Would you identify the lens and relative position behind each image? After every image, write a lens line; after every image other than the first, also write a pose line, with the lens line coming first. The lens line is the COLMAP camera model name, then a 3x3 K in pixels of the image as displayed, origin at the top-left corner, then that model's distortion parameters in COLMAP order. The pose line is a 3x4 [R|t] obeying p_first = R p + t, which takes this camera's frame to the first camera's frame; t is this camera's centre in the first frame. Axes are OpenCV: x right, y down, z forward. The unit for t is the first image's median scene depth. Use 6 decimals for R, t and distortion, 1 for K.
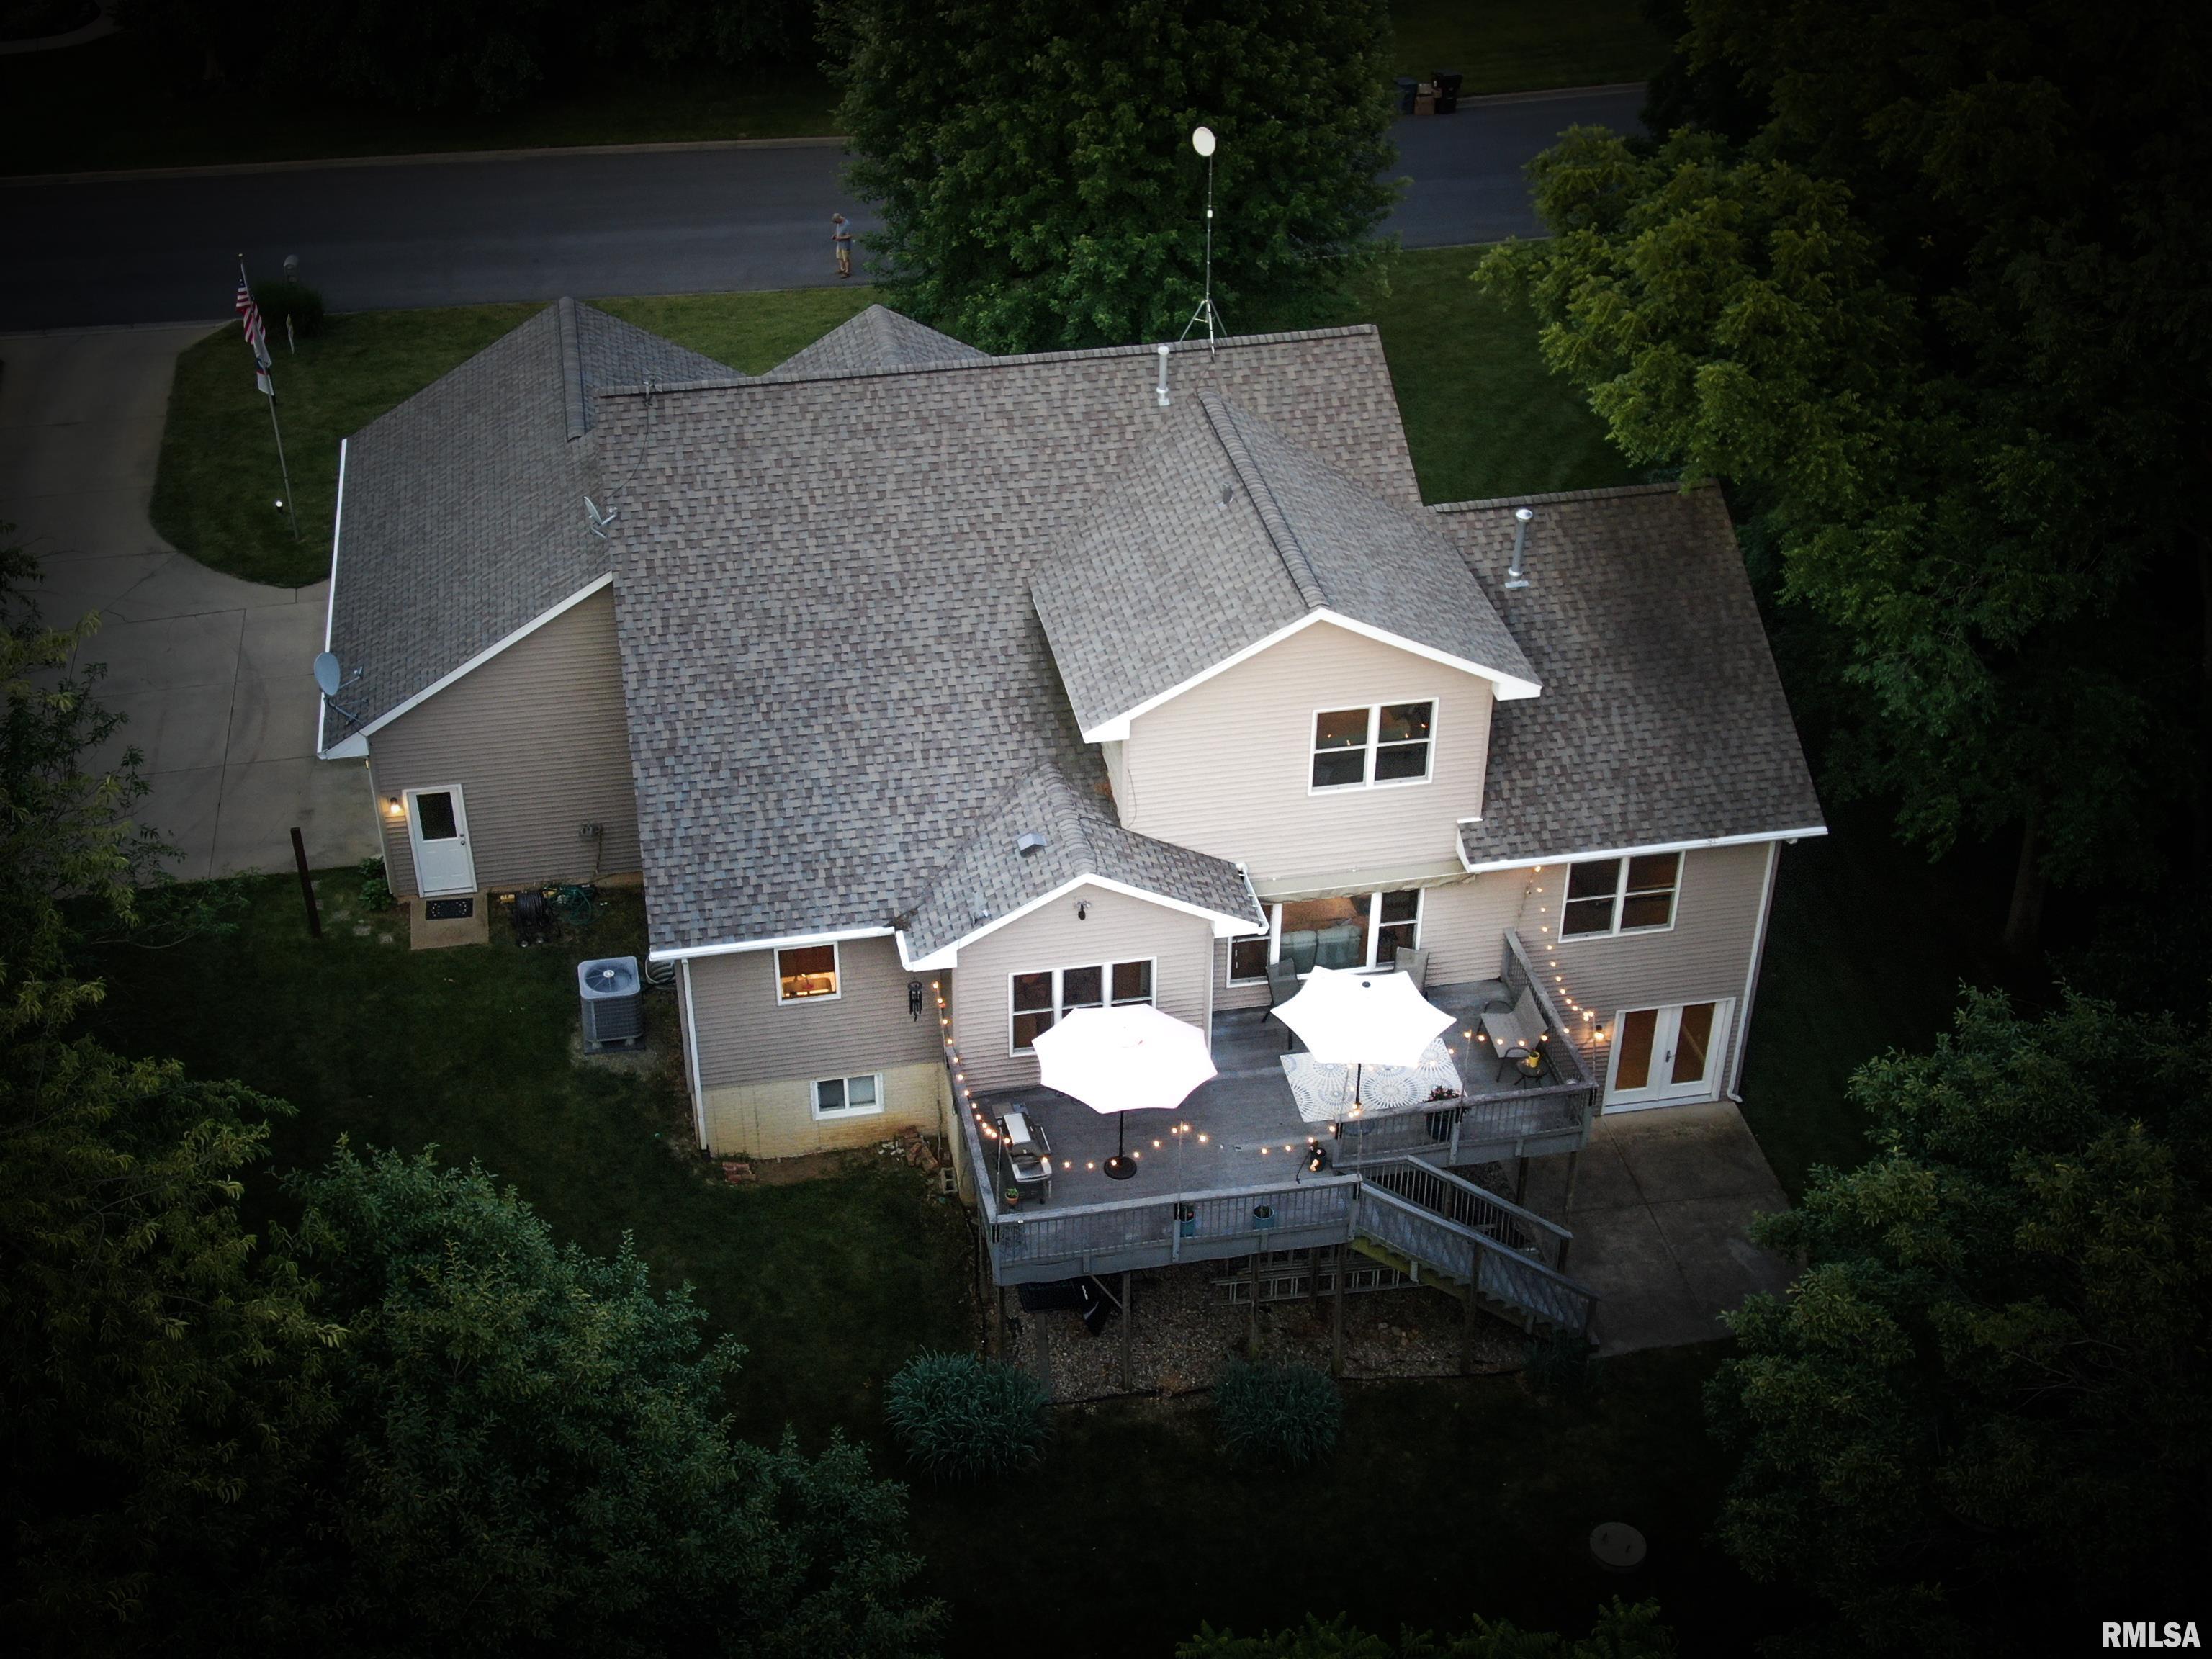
lens RADIAL K [[2696.6, 0, 1017.9], [0, 2696.6, 823.5], [0, 0, 1]] dist [0.080527, -0.393867]
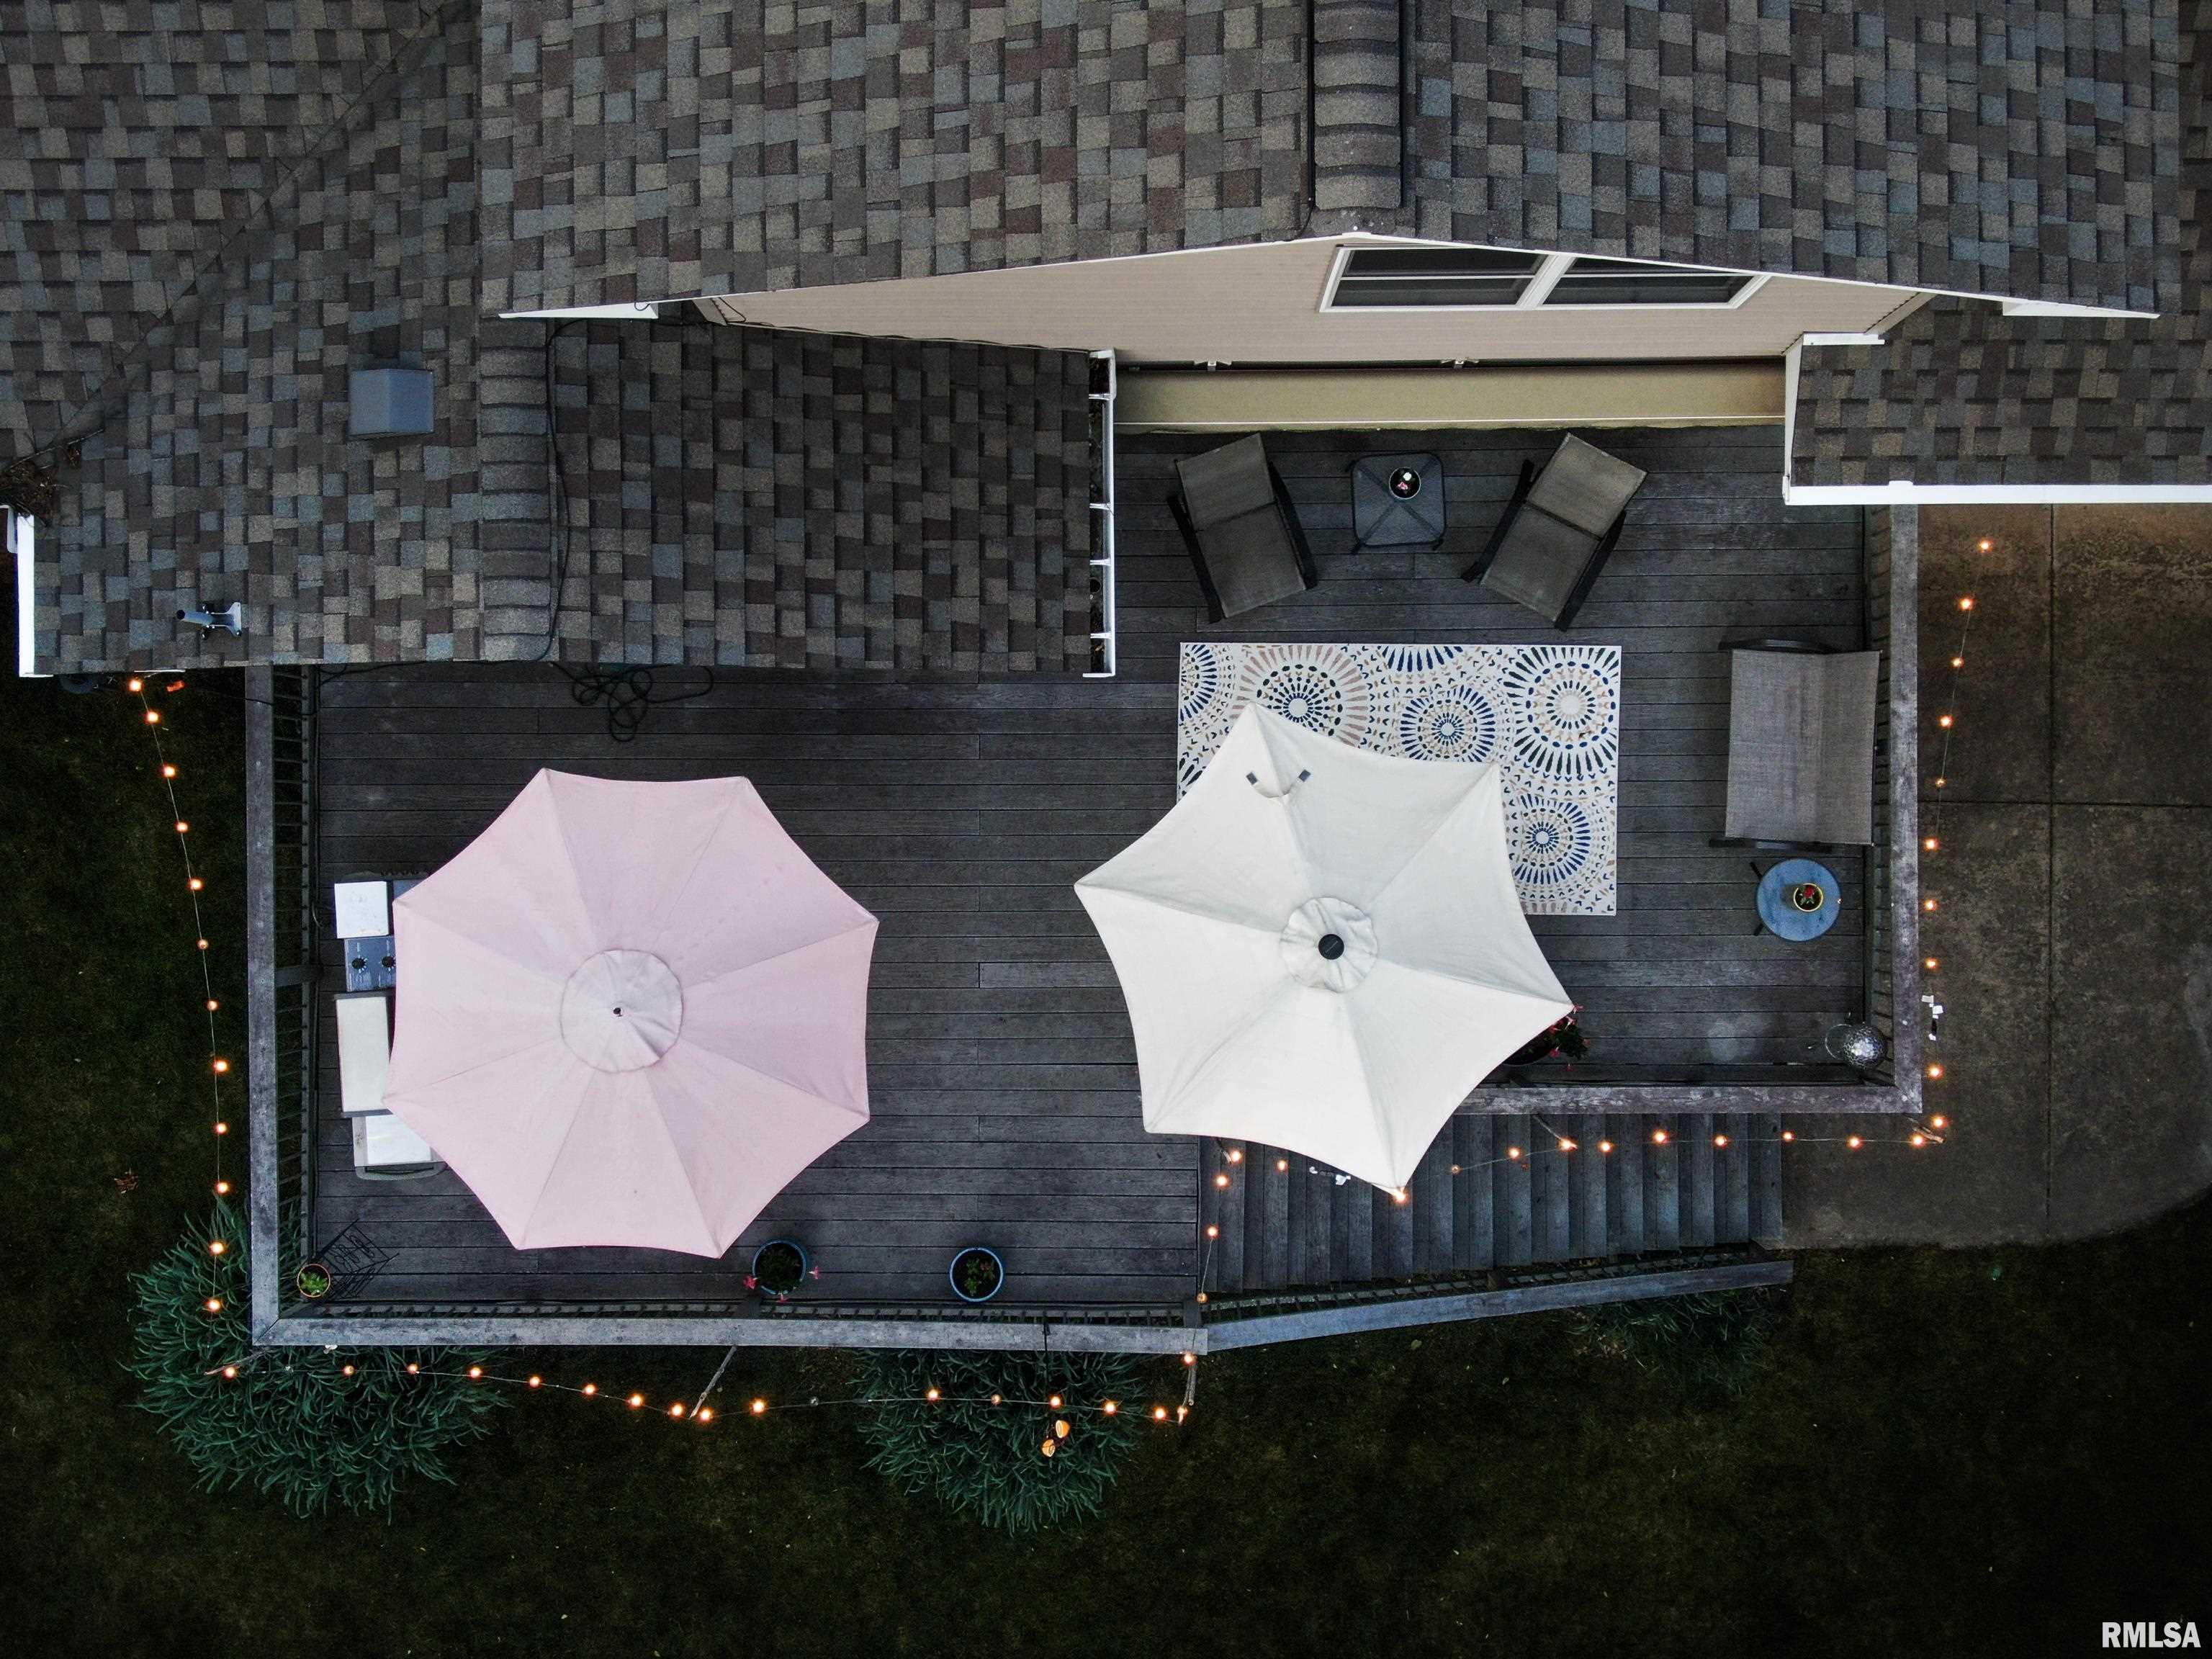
lens RADIAL K [[3157.0, 0, 1106.0], [0, 3157.0, 829.5], [0, 0, 1]] dist [0.128154, -0.696895]
pose [[0.985990, 0.166805, -0.000097, 0.090827], [-0.094501, 0.559074, 0.823715, -0.263891], [0.137454, -0.812165, 0.567004, 0.723776]]
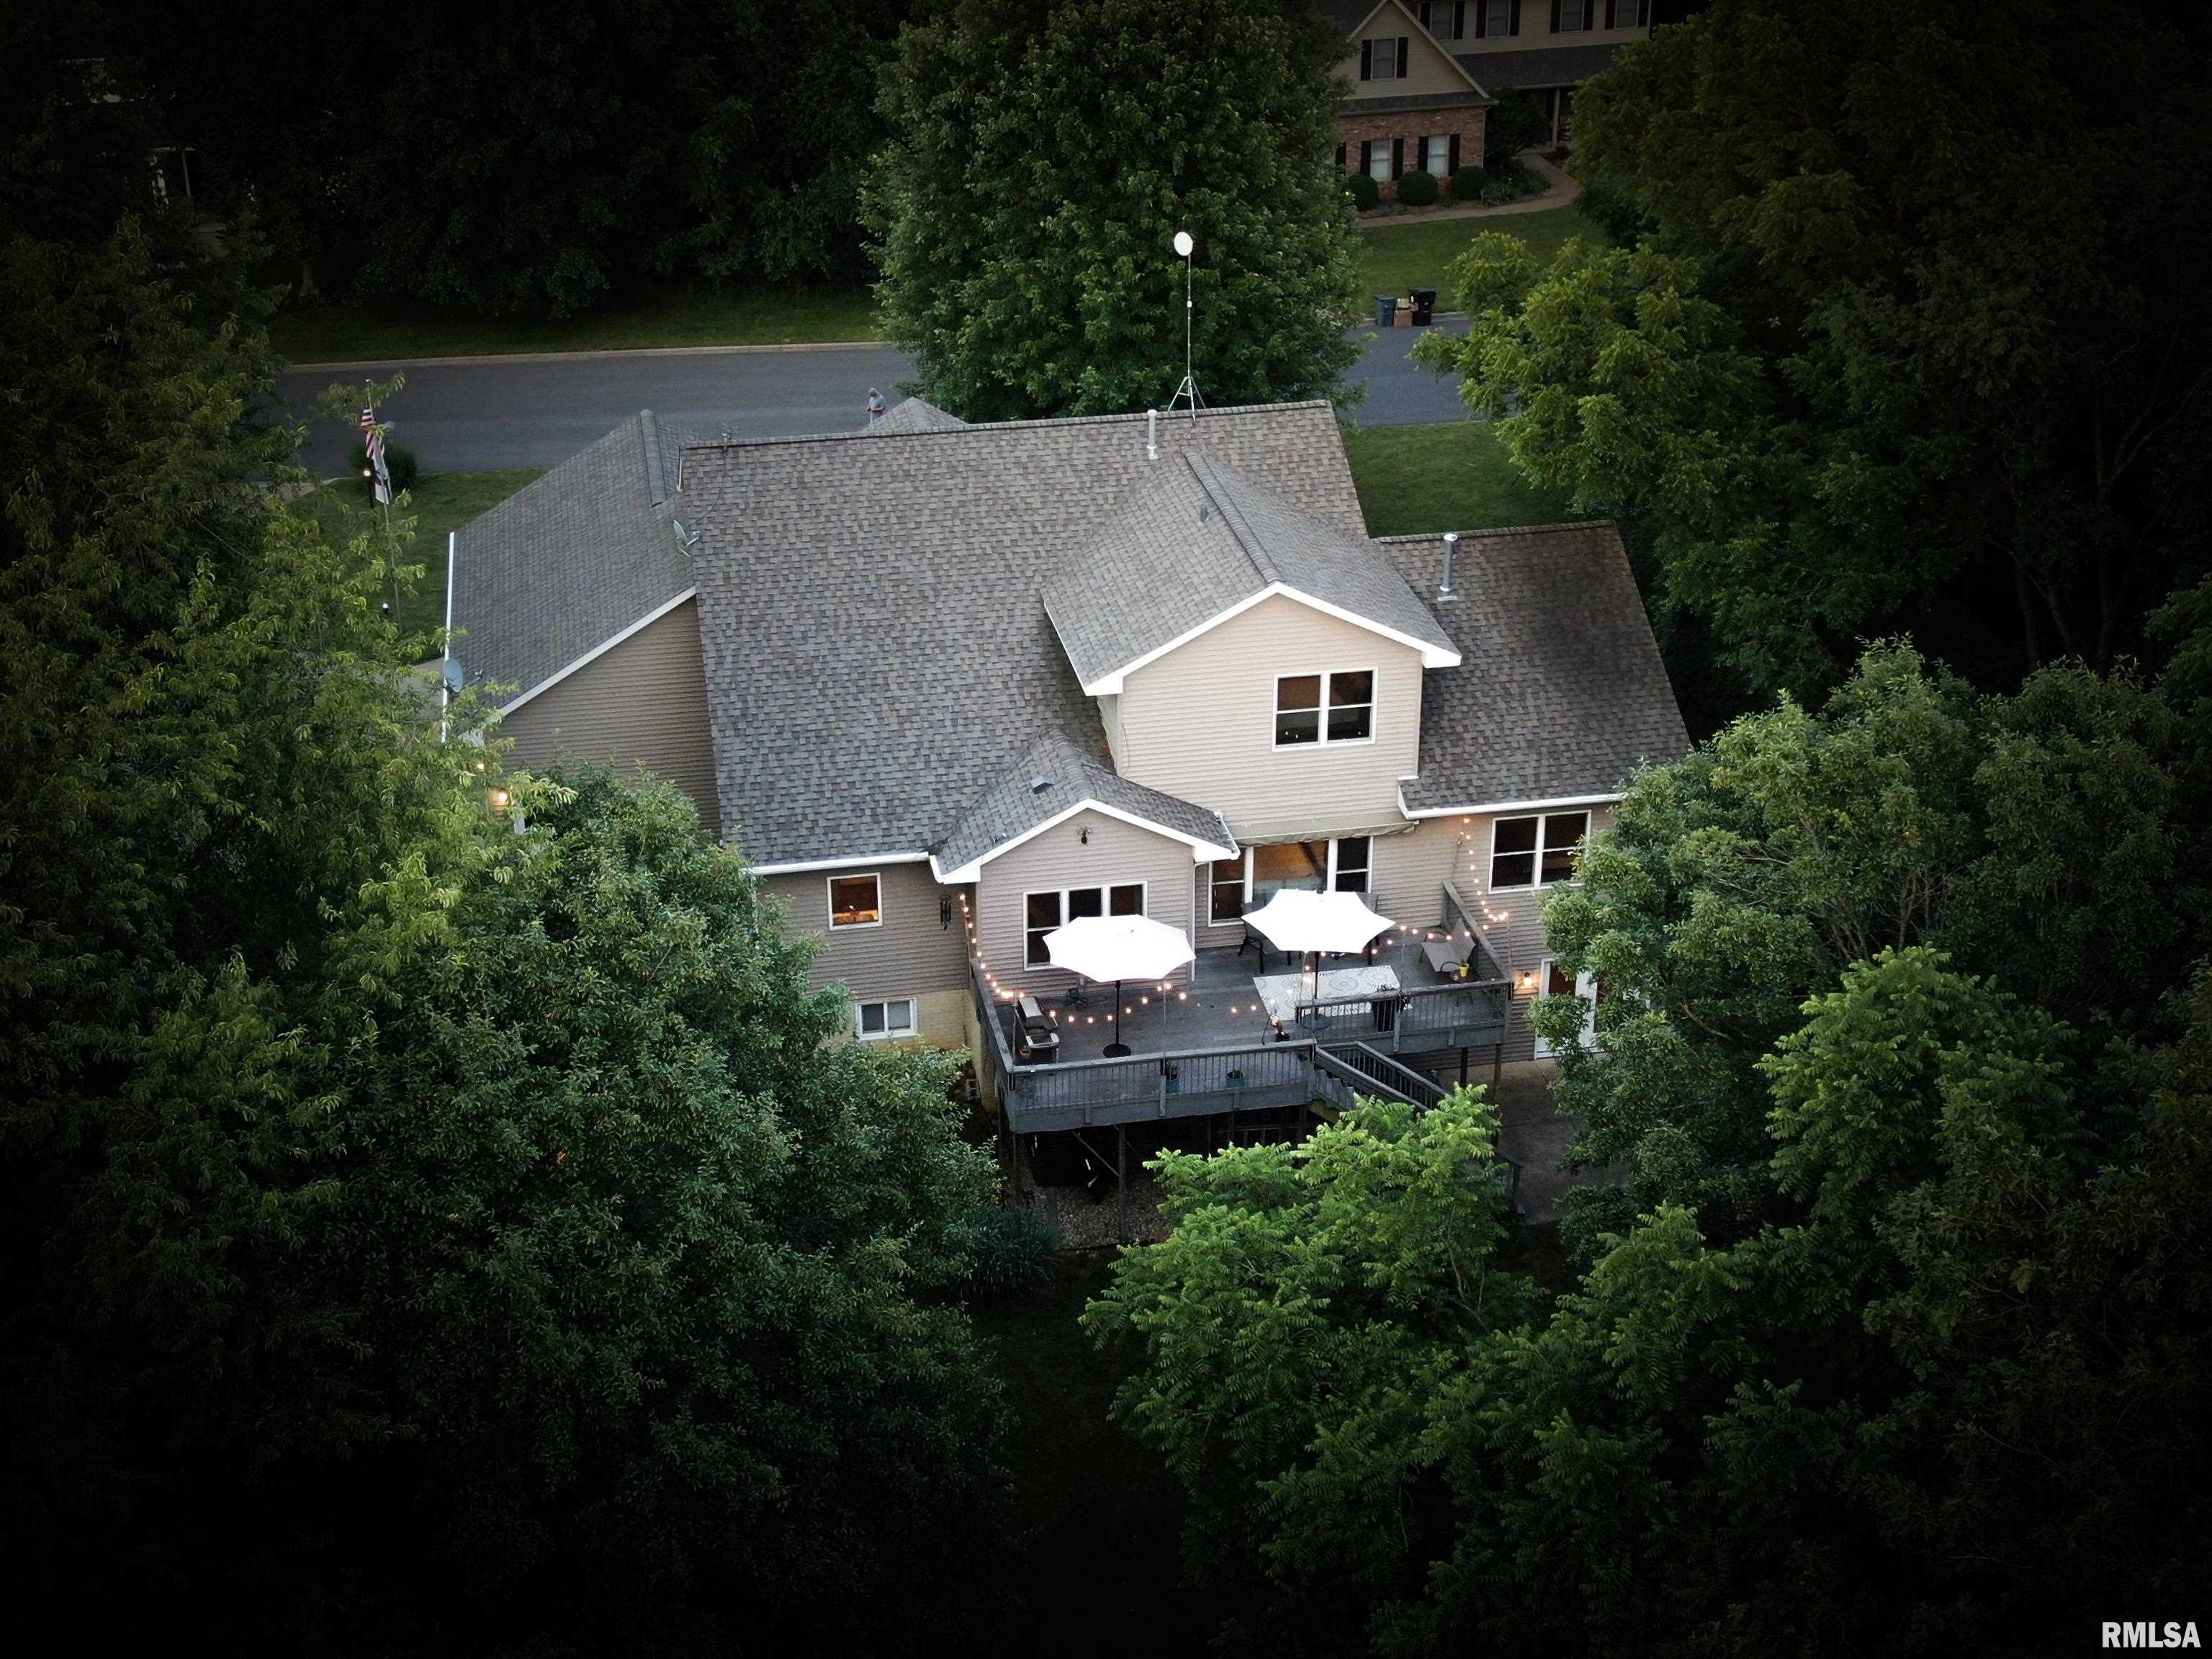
lens RADIAL K [[2878.2, 0, 1052.7], [0, 2878.2, 776.4], [0, 0, 1]] dist [-0.003271, -0.027205]
pose [[0.999992, -0.000936, 0.003802, 0.004560], [0.001501, 0.988493, -0.151258, 0.189094], [-0.003616, 0.151263, 0.988487, -0.259055]]
